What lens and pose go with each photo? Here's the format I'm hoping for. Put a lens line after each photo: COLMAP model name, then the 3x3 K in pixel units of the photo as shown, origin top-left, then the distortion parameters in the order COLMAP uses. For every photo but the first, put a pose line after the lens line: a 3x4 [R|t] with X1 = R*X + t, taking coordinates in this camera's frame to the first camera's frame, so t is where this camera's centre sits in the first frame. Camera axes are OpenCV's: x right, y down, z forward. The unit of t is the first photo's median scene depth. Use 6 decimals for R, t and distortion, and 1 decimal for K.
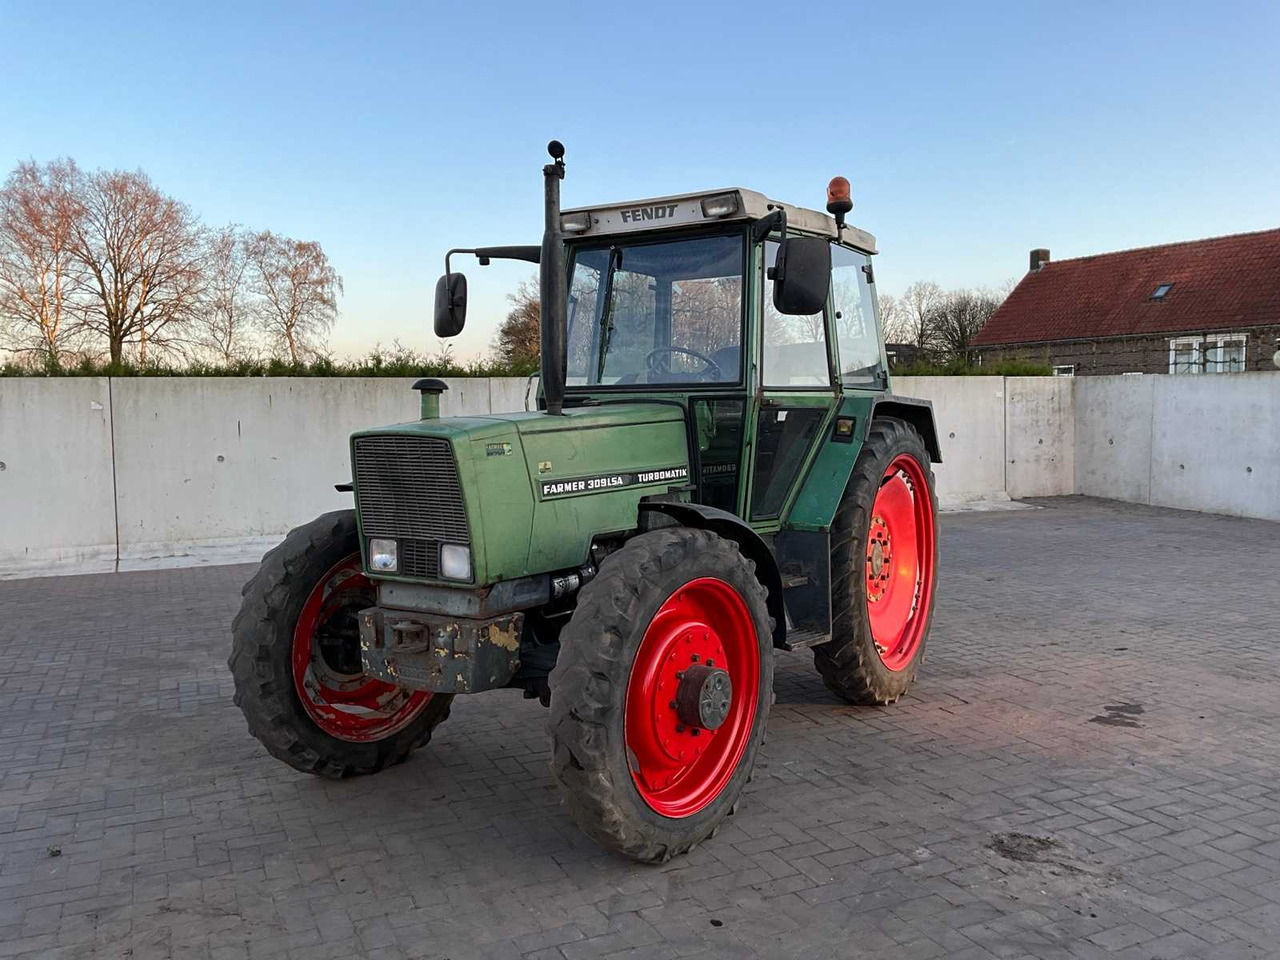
lens RADIAL K [[1049.8, 0, 632.2], [0, 1049.8, 481.4], [0, 0, 1]] dist [0.059926, -0.108862]
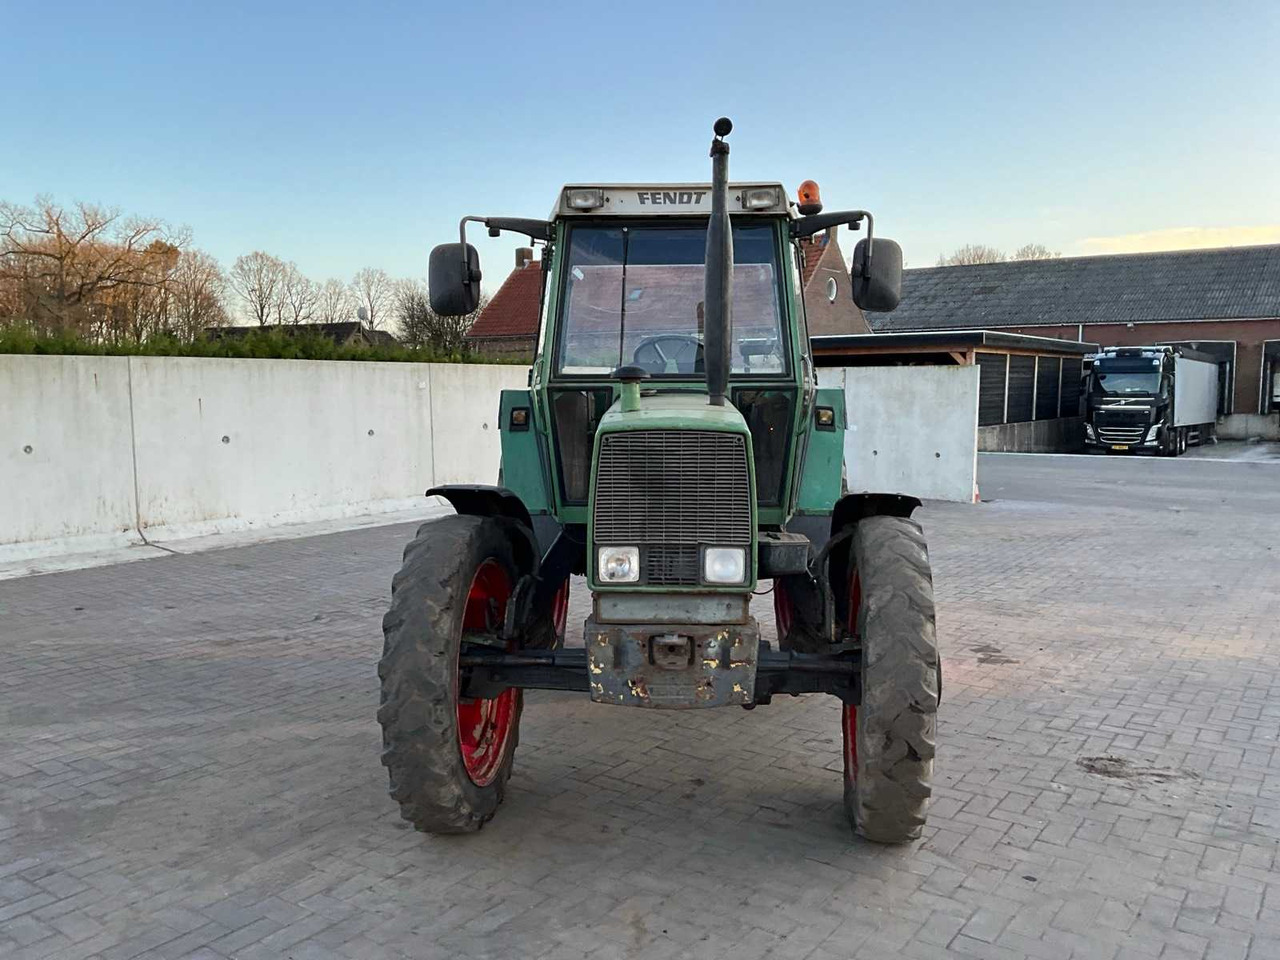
lens RADIAL K [[1049.8, 0, 633.7], [0, 1049.8, 481.5], [0, 0, 1]] dist [0.059926, -0.108862]
pose [[0.865788, -0.035601, 0.499143, -0.167022], [0.029131, 0.999360, 0.020750, -0.004496], [-0.499562, -0.003424, 0.866271, 0.056585]]
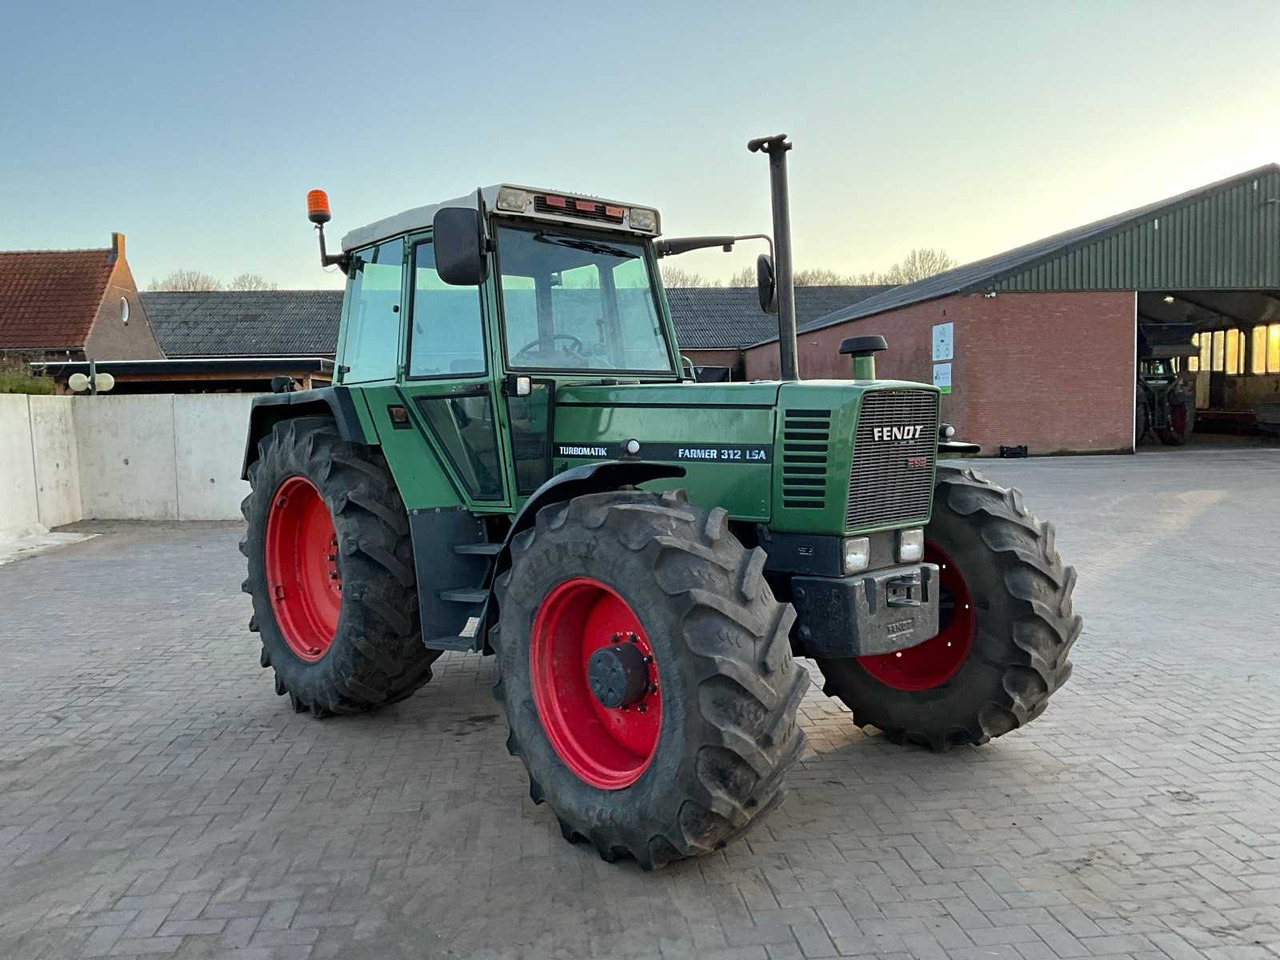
lens RADIAL K [[1049.8, 0, 634.1], [0, 1049.8, 485.6], [0, 0, 1]] dist [0.059926, -0.108862]
pose [[0.320493, -0.068822, 0.944747, -0.331197], [0.089205, 0.995118, 0.042229, -0.014819], [-0.943041, 0.070742, 0.325068, 0.228168]]
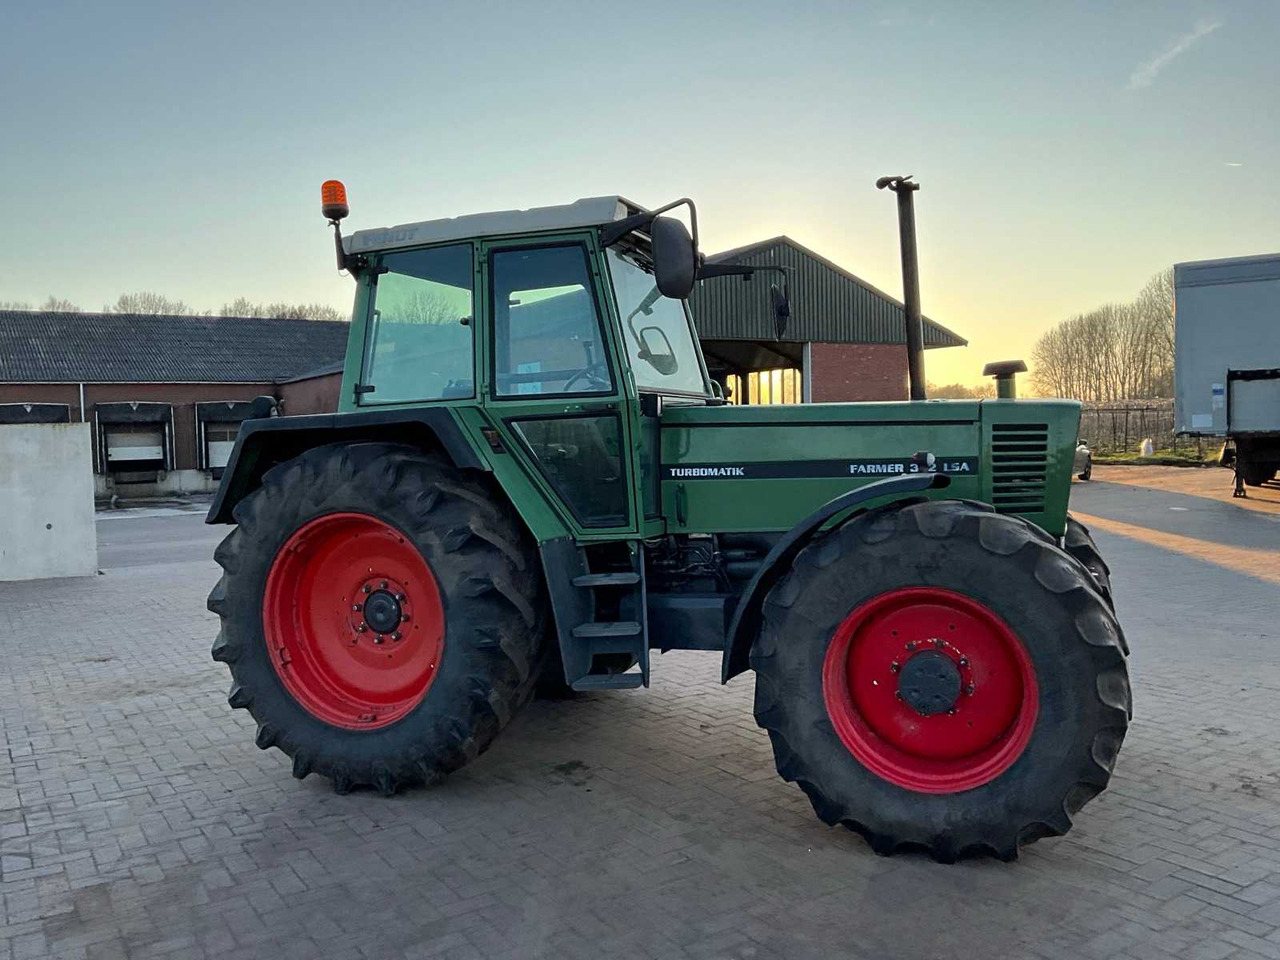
lens RADIAL K [[1049.8, 0, 635.3], [0, 1049.8, 483.1], [0, 0, 1]] dist [0.059926, -0.108862]
pose [[-0.148924, -0.034757, 0.988238, -0.341420], [0.105416, 0.993129, 0.050815, -0.028281], [-0.983214, 0.111743, -0.144237, 0.415167]]
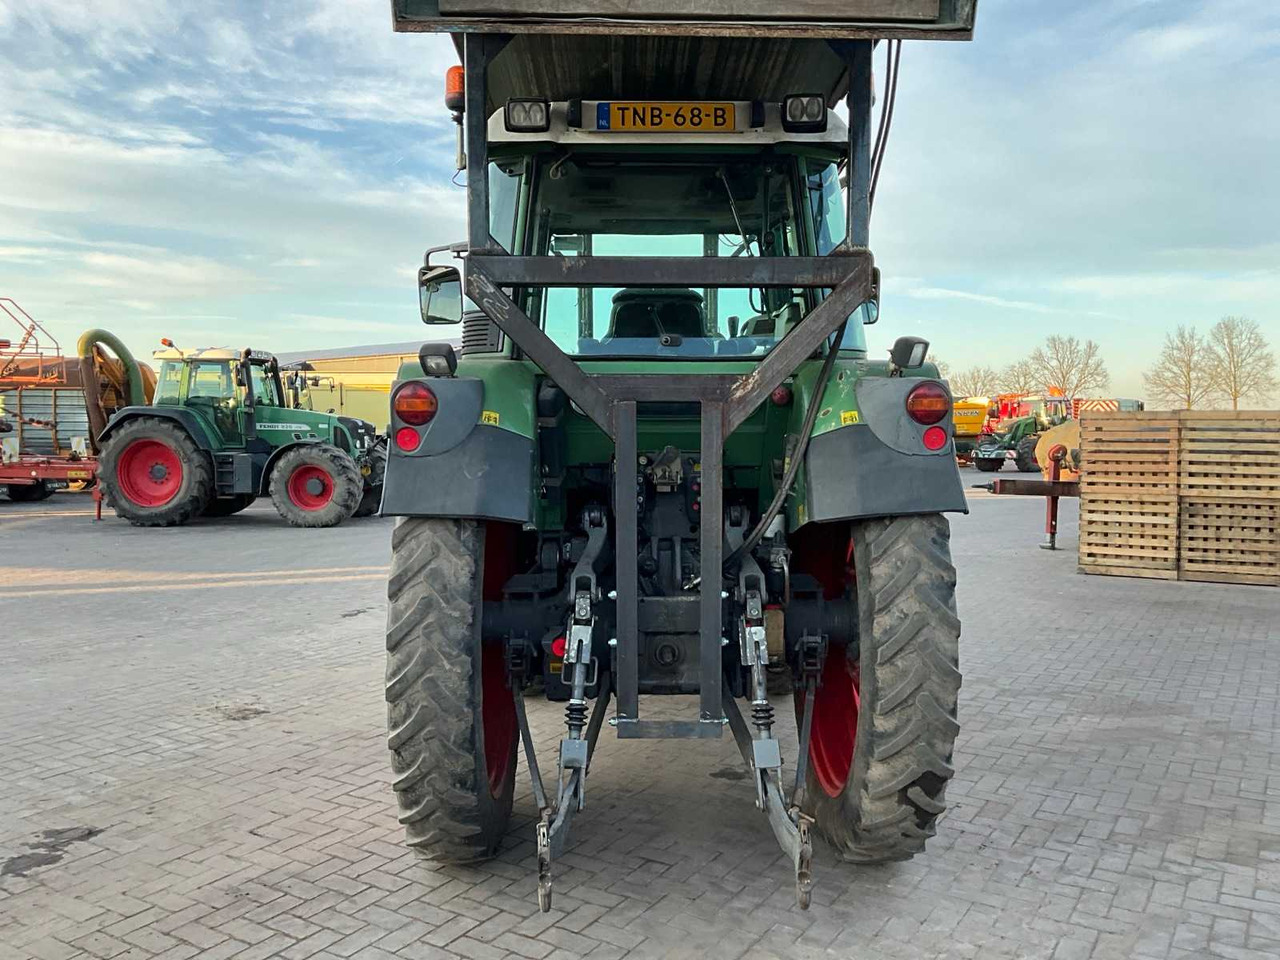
lens RADIAL K [[1049.8, 0, 642.0], [0, 1049.8, 486.8], [0, 0, 1]] dist [0.059926, -0.108862]
pose [[-0.831908, 0.039599, -0.553500, 0.179397], [-0.034610, 0.991806, 0.122975, -0.051685], [0.553834, 0.121460, -0.823720, 0.636560]]
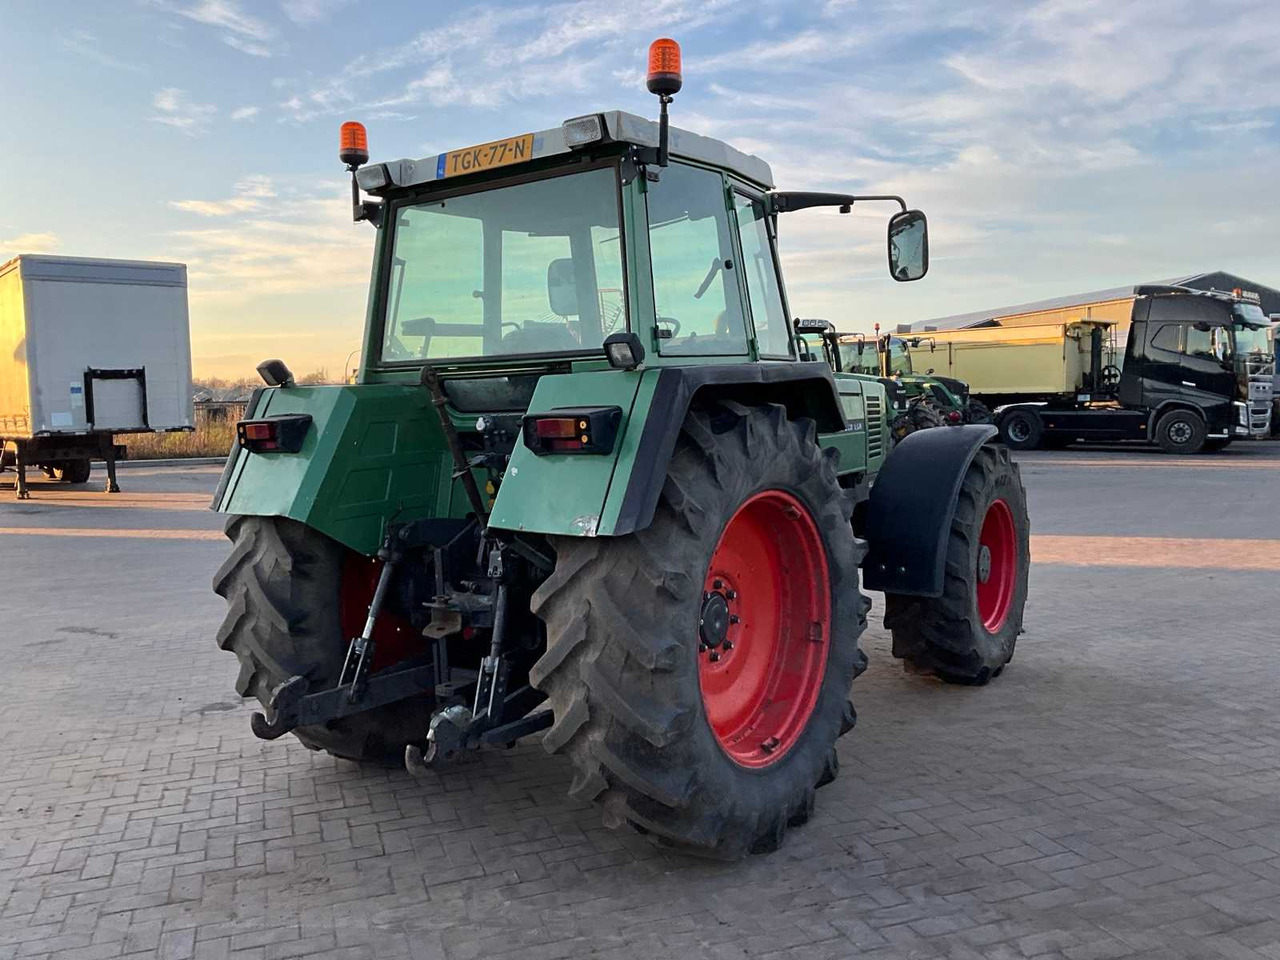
lens RADIAL K [[1049.8, 0, 635.8], [0, 1049.8, 490.7], [0, 0, 1]] dist [0.059926, -0.108862]
pose [[-0.995746, 0.027729, 0.087869, -0.016494], [0.041800, 0.985808, 0.162591, -0.053453], [-0.082114, 0.165573, -0.982773, 0.693958]]
